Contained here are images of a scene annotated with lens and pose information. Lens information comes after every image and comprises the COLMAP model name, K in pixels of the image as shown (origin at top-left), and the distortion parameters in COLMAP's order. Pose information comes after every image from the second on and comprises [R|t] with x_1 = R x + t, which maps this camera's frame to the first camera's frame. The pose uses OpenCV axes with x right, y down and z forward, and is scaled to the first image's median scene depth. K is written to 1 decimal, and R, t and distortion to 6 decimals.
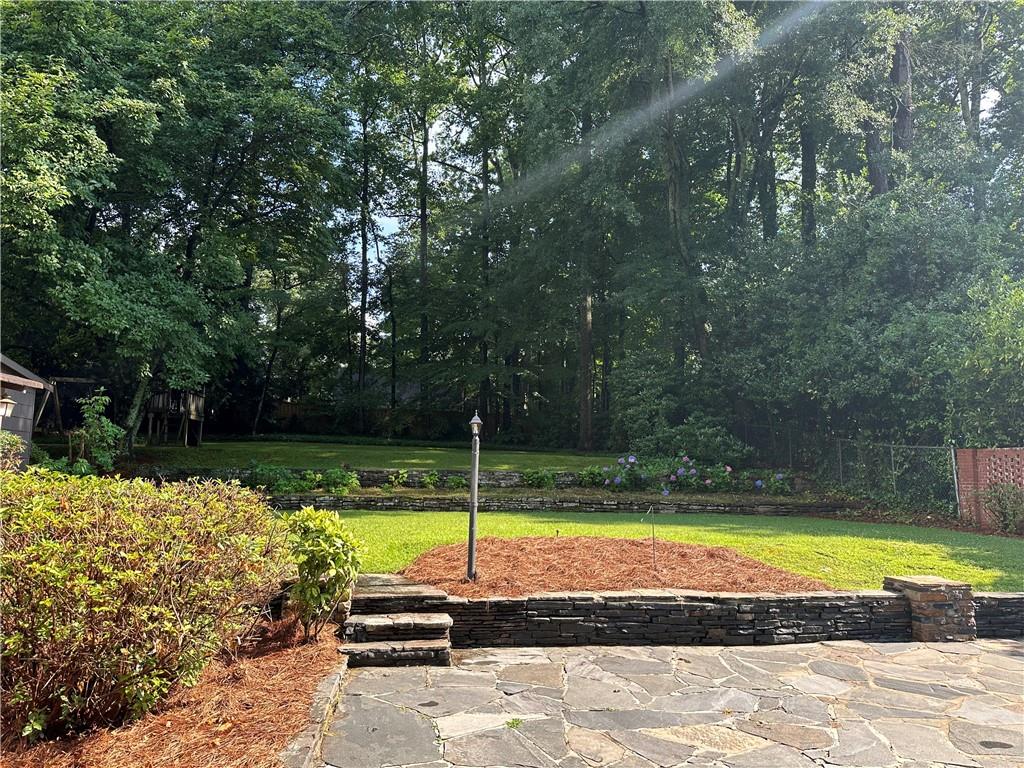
lens RADIAL K [[724.6, 0, 488.9], [0, 724.6, 387.0], [0, 0, 1]] dist [0.200312, -0.327058]
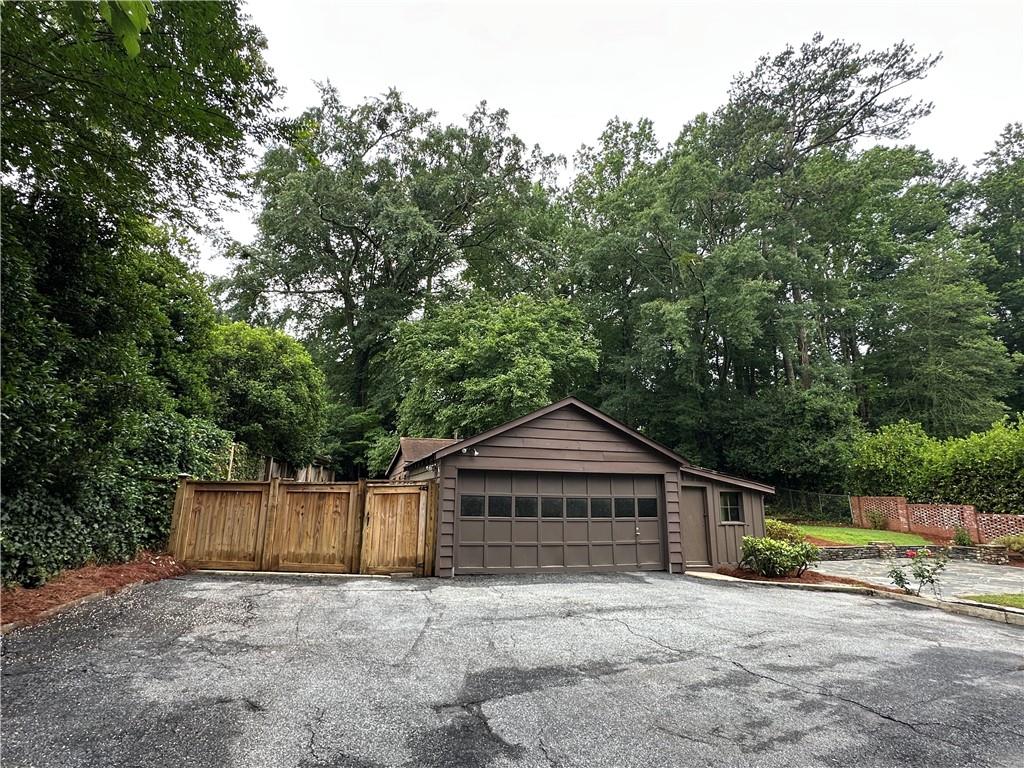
lens RADIAL K [[524.6, 0, 507.5], [0, 524.6, 375.9], [0, 0, 1]] dist [-0.005667, -0.000589]
pose [[0.989781, 0.026245, 0.140162, -0.700083], [-0.010657, 0.993782, -0.110828, -0.100697], [-0.142199, 0.108202, 0.983906, -0.562590]]
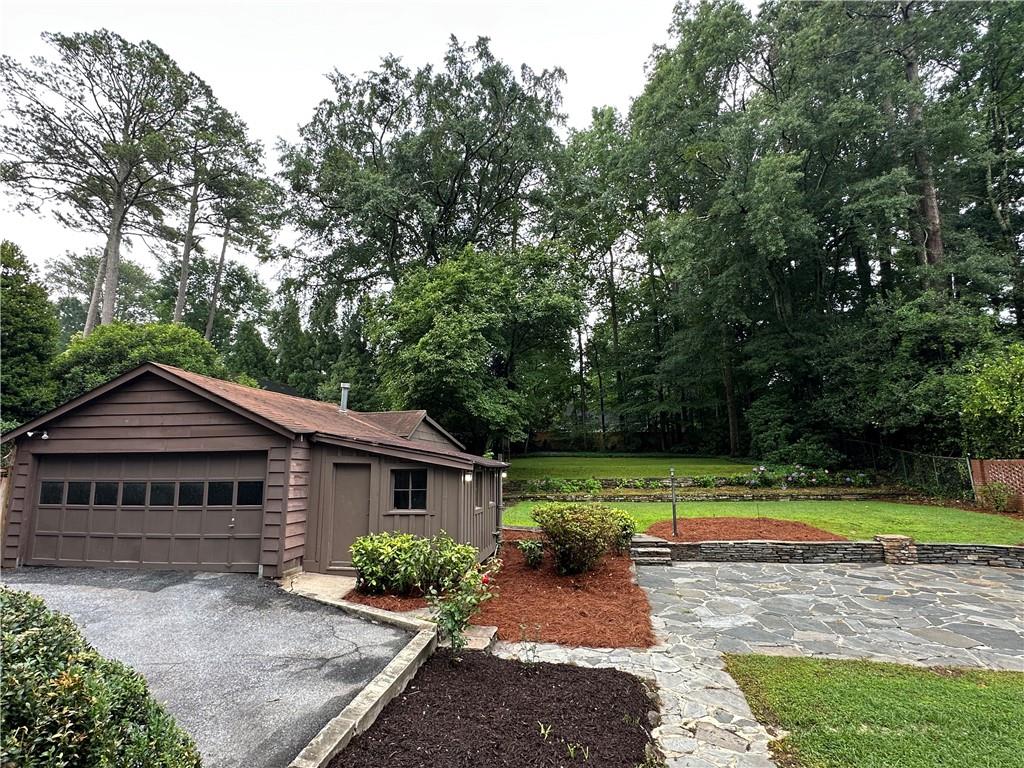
lens RADIAL K [[524.6, 0, 507.5], [0, 524.6, 375.9], [0, 0, 1]] dist [-0.005667, -0.000589]
pose [[0.957938, -0.074727, -0.277077, -0.015361], [0.060175, 0.996343, -0.060667, -0.079057], [0.280597, 0.041442, 0.958931, -0.345268]]
